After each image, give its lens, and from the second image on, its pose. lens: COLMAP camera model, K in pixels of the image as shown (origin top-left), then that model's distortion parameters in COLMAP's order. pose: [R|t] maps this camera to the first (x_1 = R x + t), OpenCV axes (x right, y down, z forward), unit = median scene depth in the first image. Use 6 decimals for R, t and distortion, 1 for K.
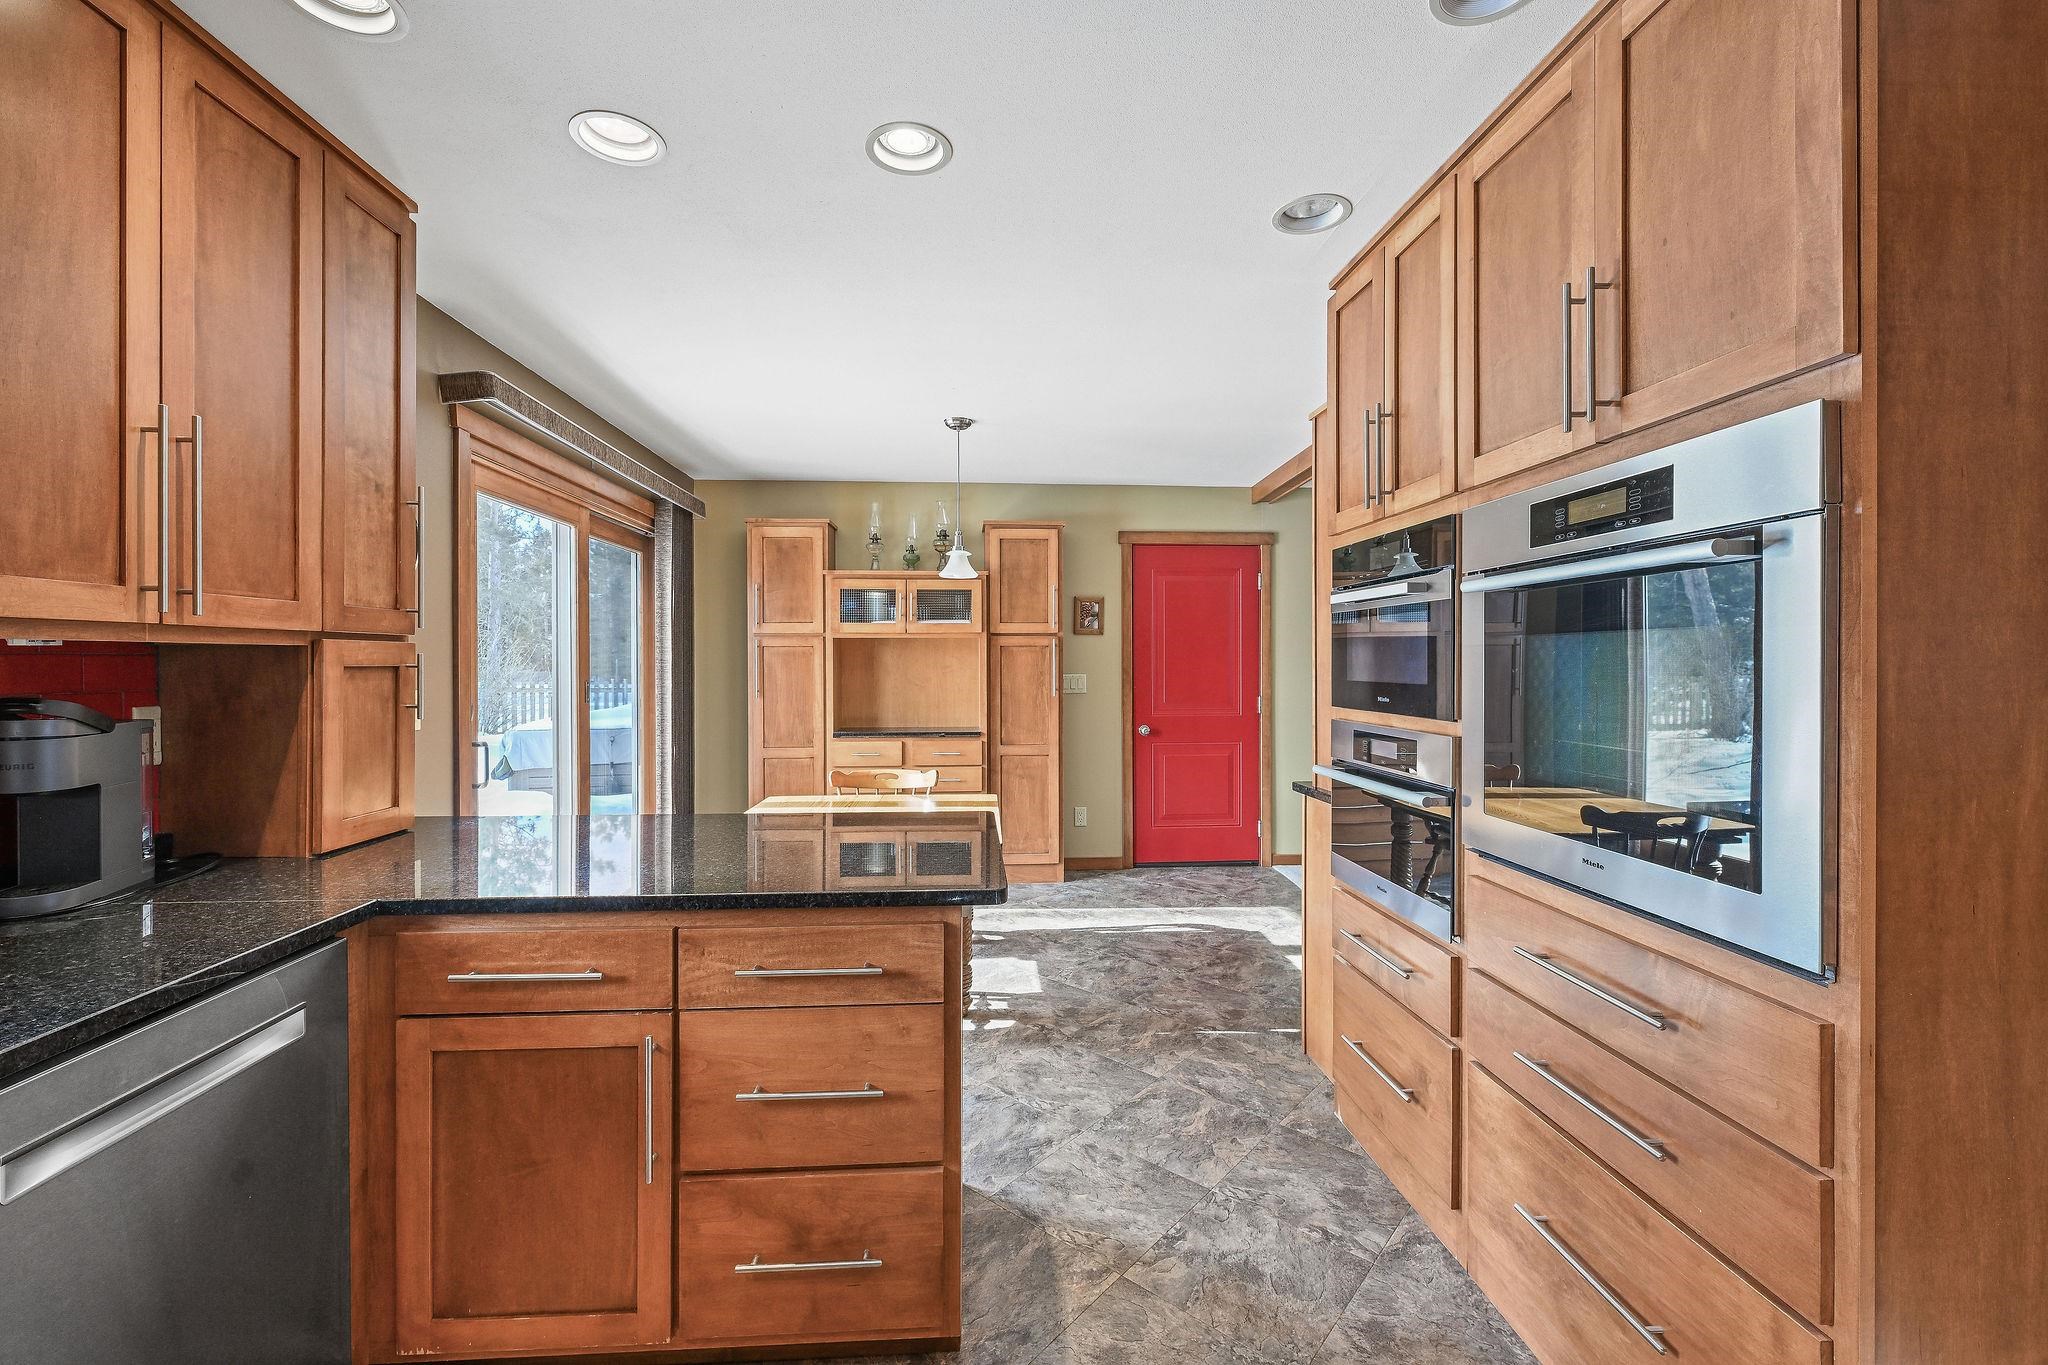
lens RADIAL K [[842.1, 0, 1017.8], [0, 842.1, 670.6], [0, 0, 1]] dist [0.000270, -0.000400]
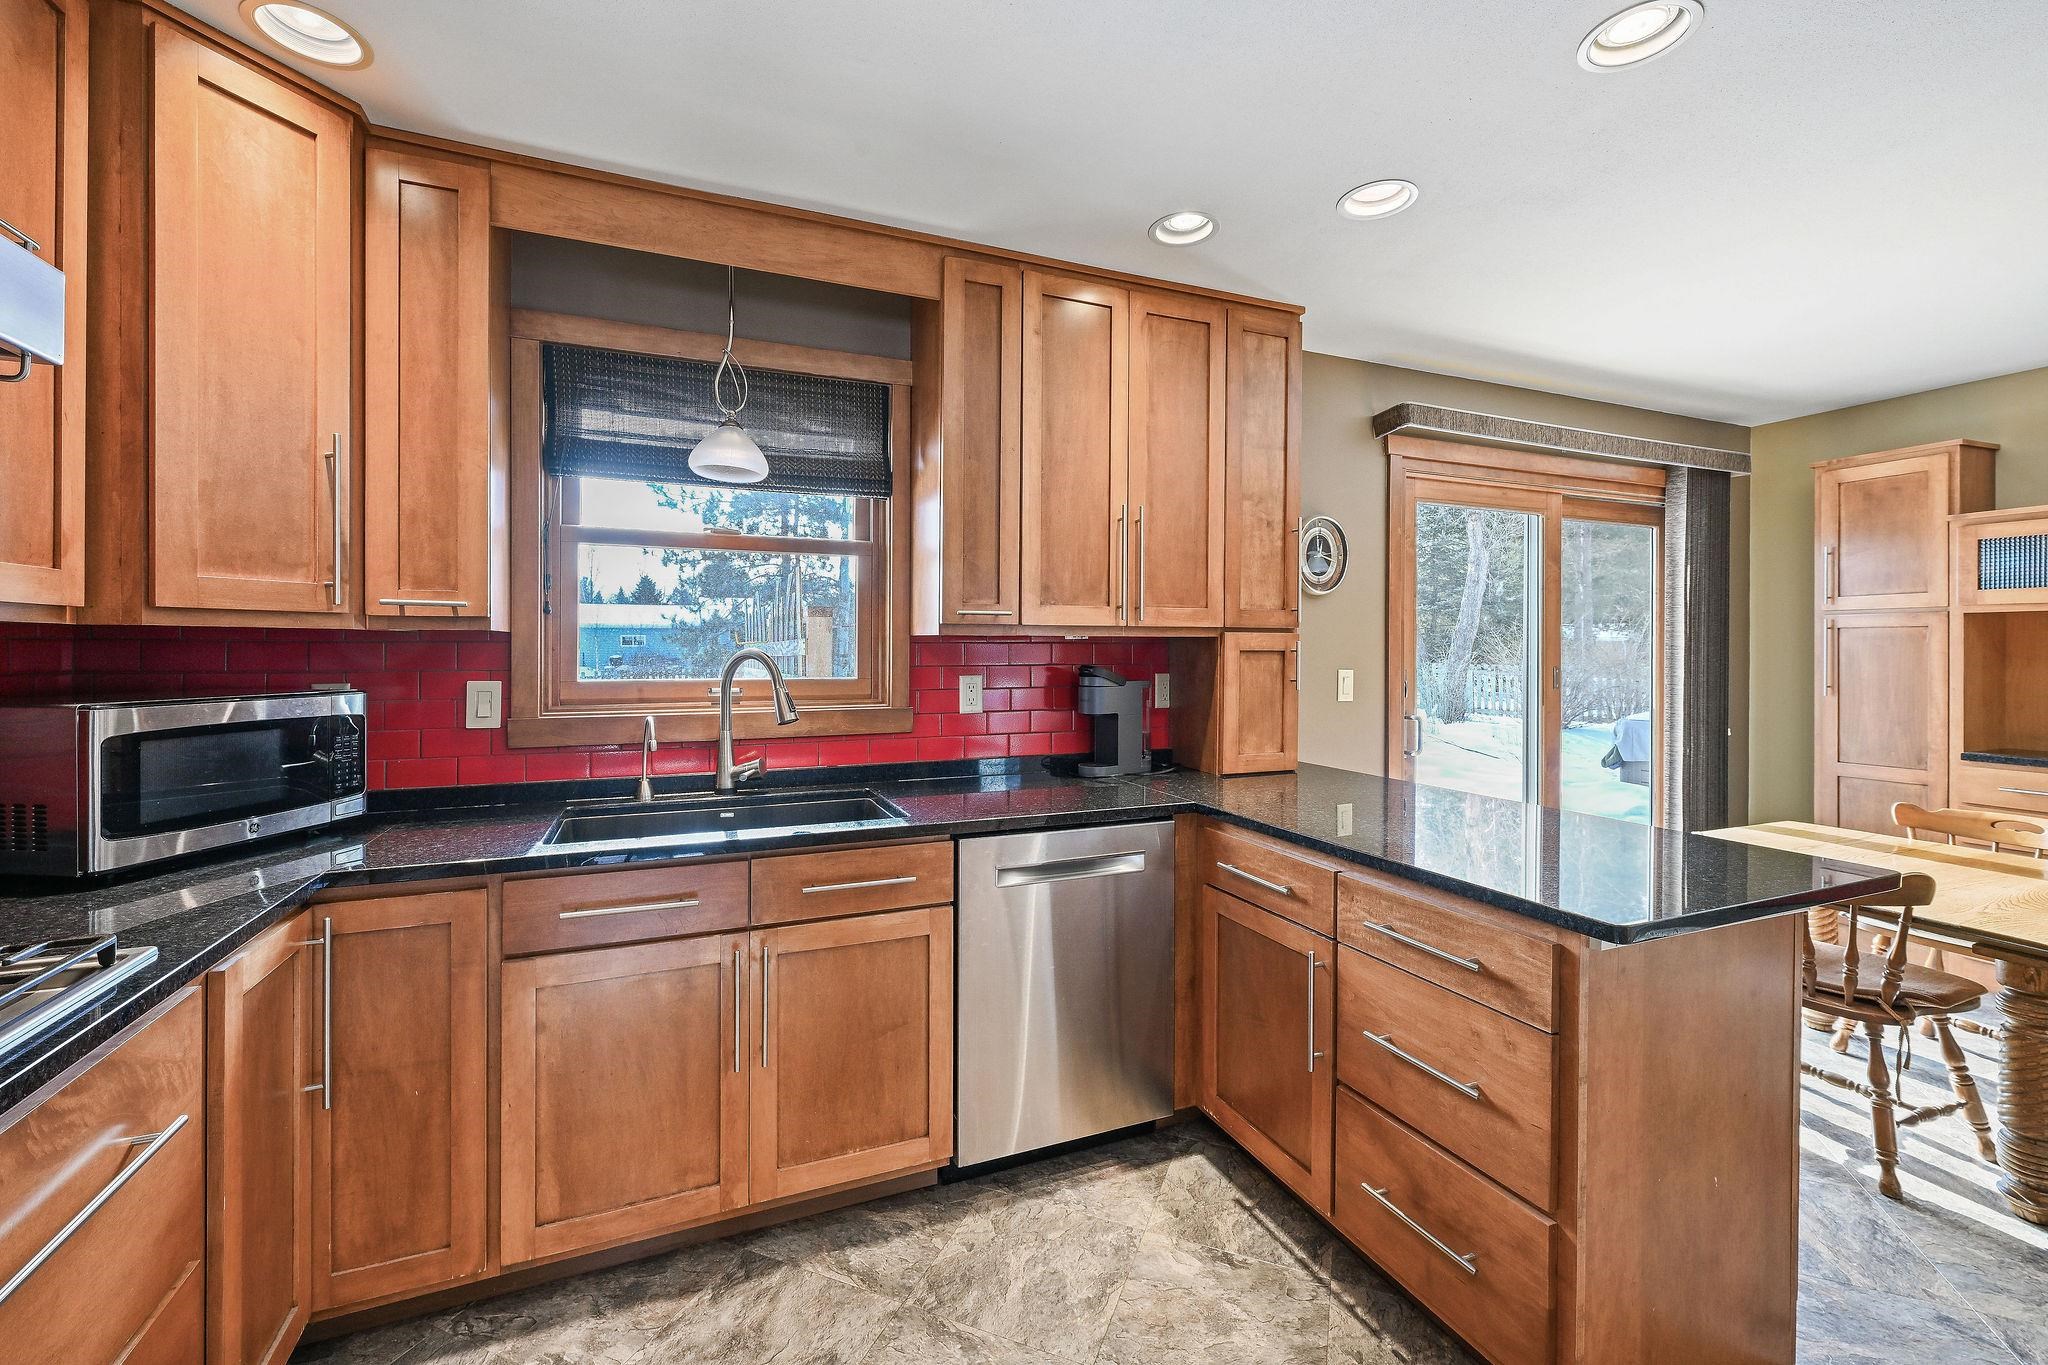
lens RADIAL K [[842.1, 0, 1014.4], [0, 842.1, 651.8], [0, 0, 1]] dist [0.000270, -0.000400]
pose [[0.325224, 0.004988, -0.945624, 0.444007], [-0.010670, 0.999942, 0.001604, -0.000900], [0.945577, 0.009568, 0.325259, 0.141309]]
